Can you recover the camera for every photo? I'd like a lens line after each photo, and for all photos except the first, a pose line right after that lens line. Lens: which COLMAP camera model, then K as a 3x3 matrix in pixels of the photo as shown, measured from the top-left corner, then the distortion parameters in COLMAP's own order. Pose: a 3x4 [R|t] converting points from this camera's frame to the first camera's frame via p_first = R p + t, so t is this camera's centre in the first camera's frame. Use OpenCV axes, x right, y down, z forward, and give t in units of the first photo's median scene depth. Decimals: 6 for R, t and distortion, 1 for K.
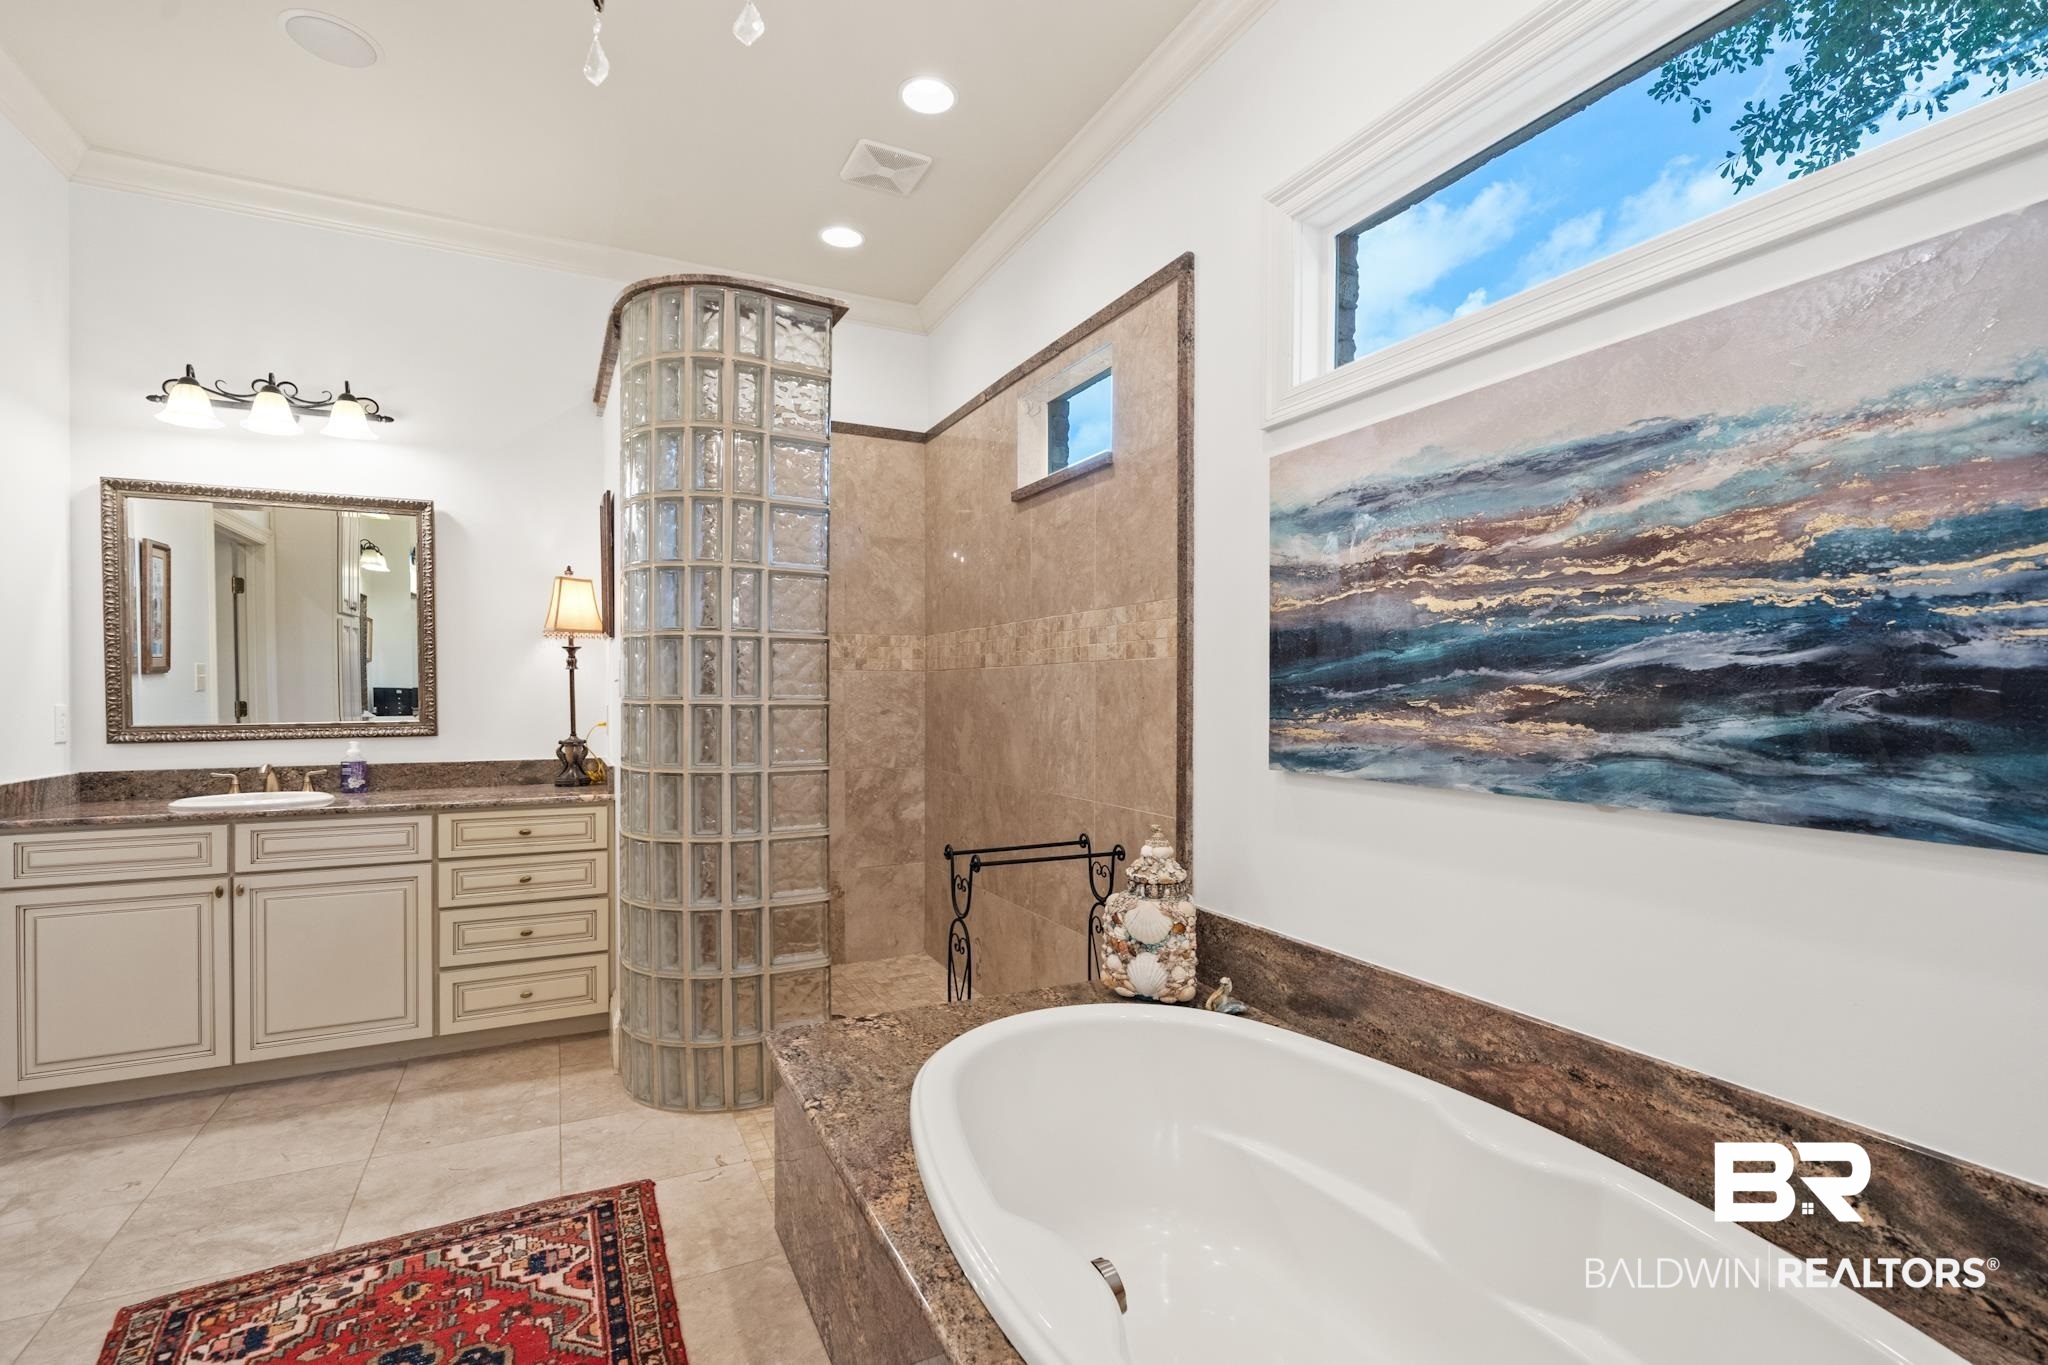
lens RADIAL K [[937.5, 0, 1025.8], [0, 937.5, 691.4], [0, 0, 1]] dist [-0.000910, -0.000059]
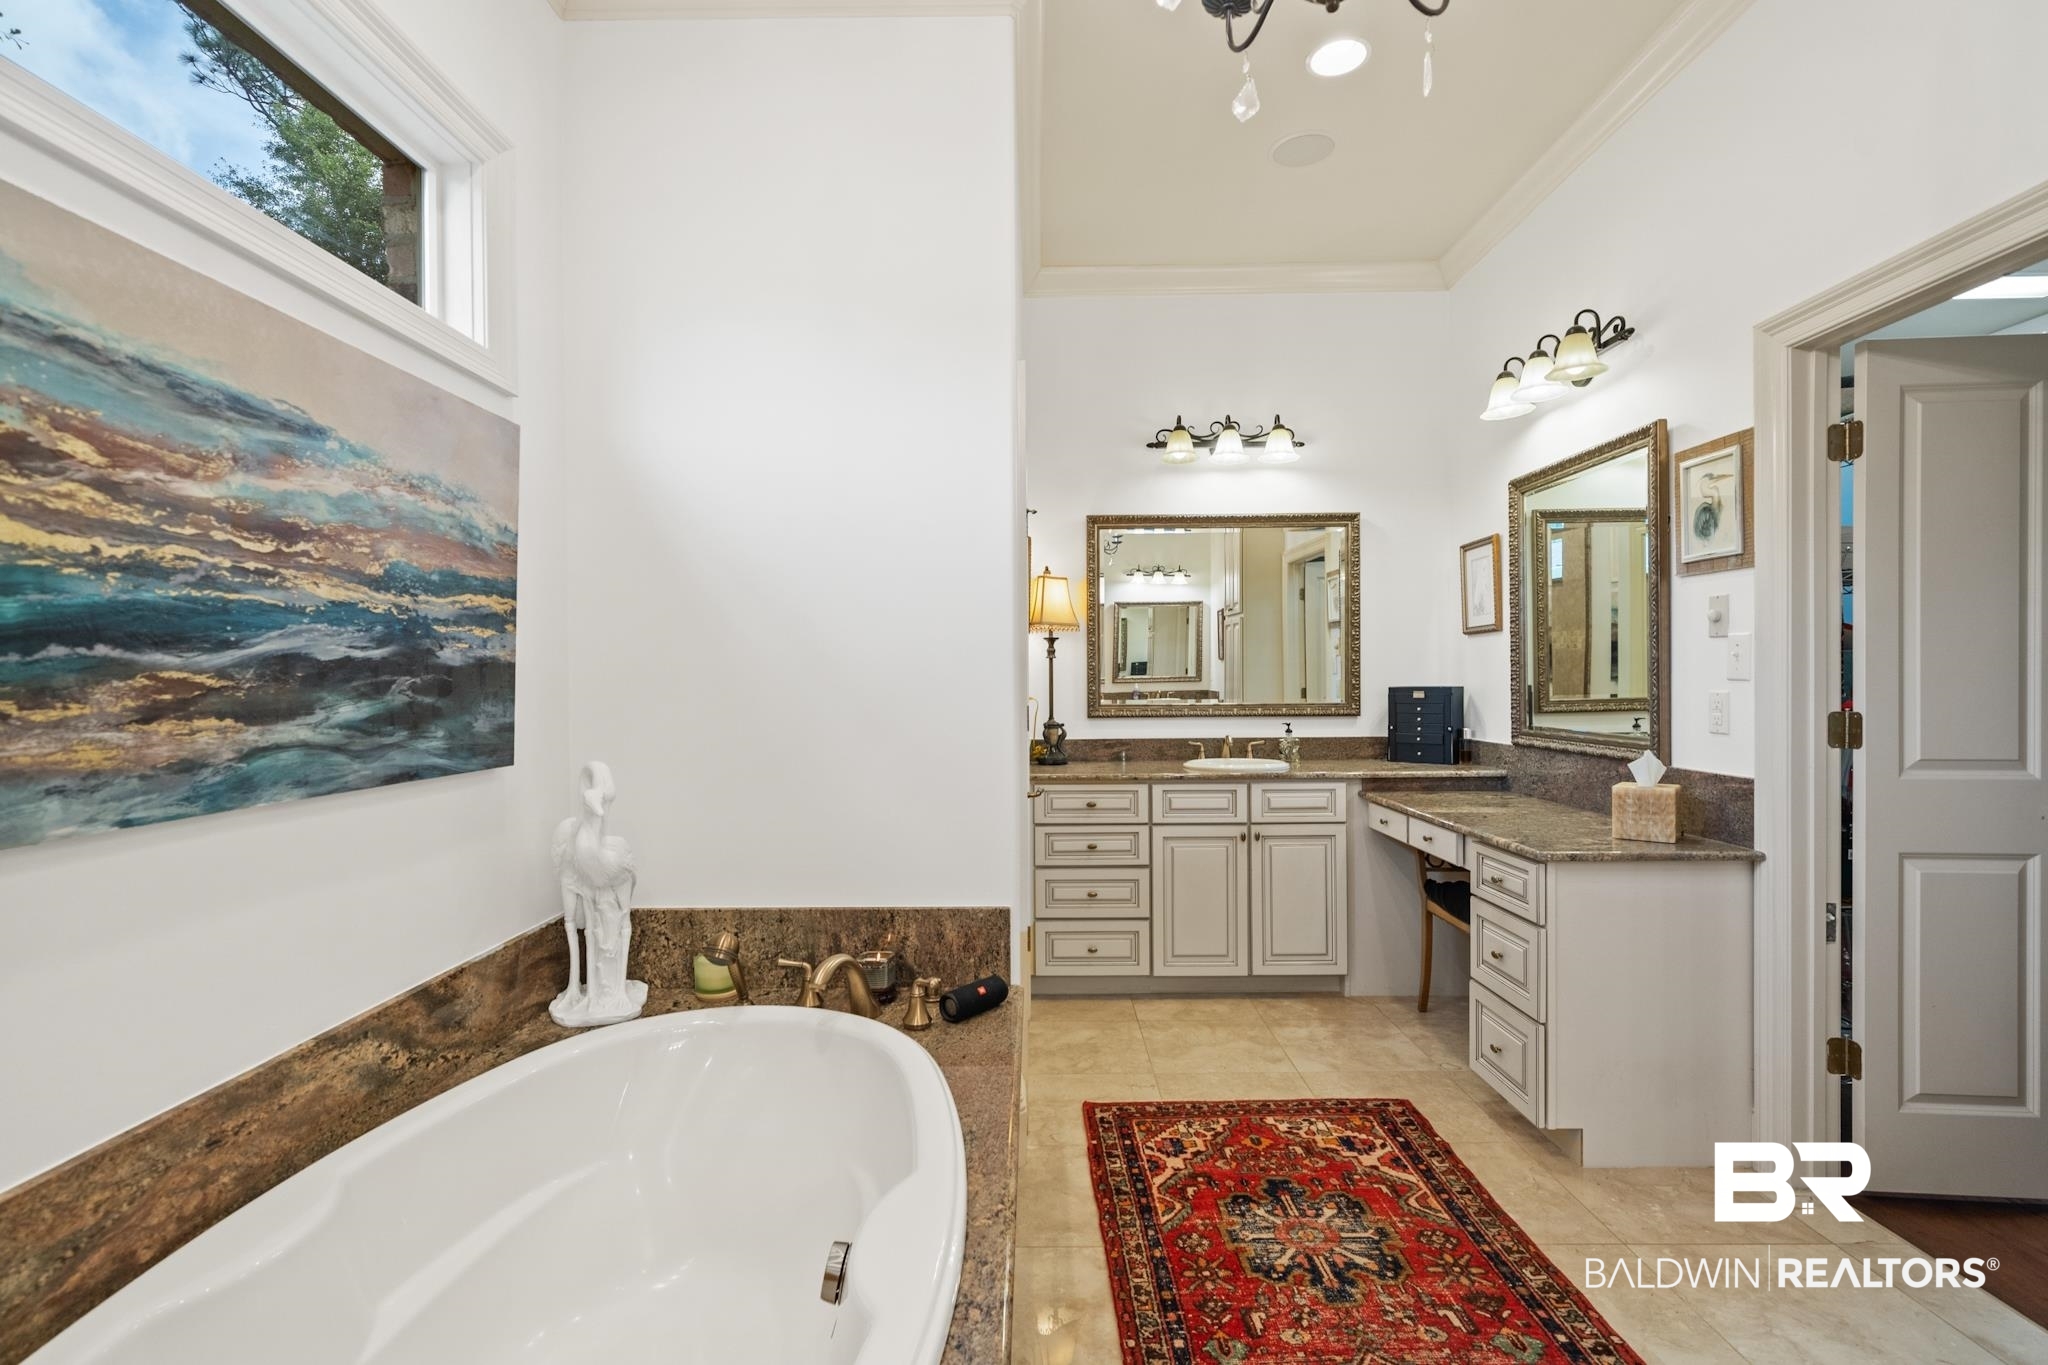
lens RADIAL K [[937.5, 0, 1022.9], [0, 937.5, 682.2], [0, 0, 1]] dist [-0.000910, -0.000059]
pose [[-0.887279, 0.007836, 0.461166, -0.446189], [0.010910, 0.999932, 0.004000, 0.006401], [-0.461103, 0.008581, -0.887305, 1.436452]]
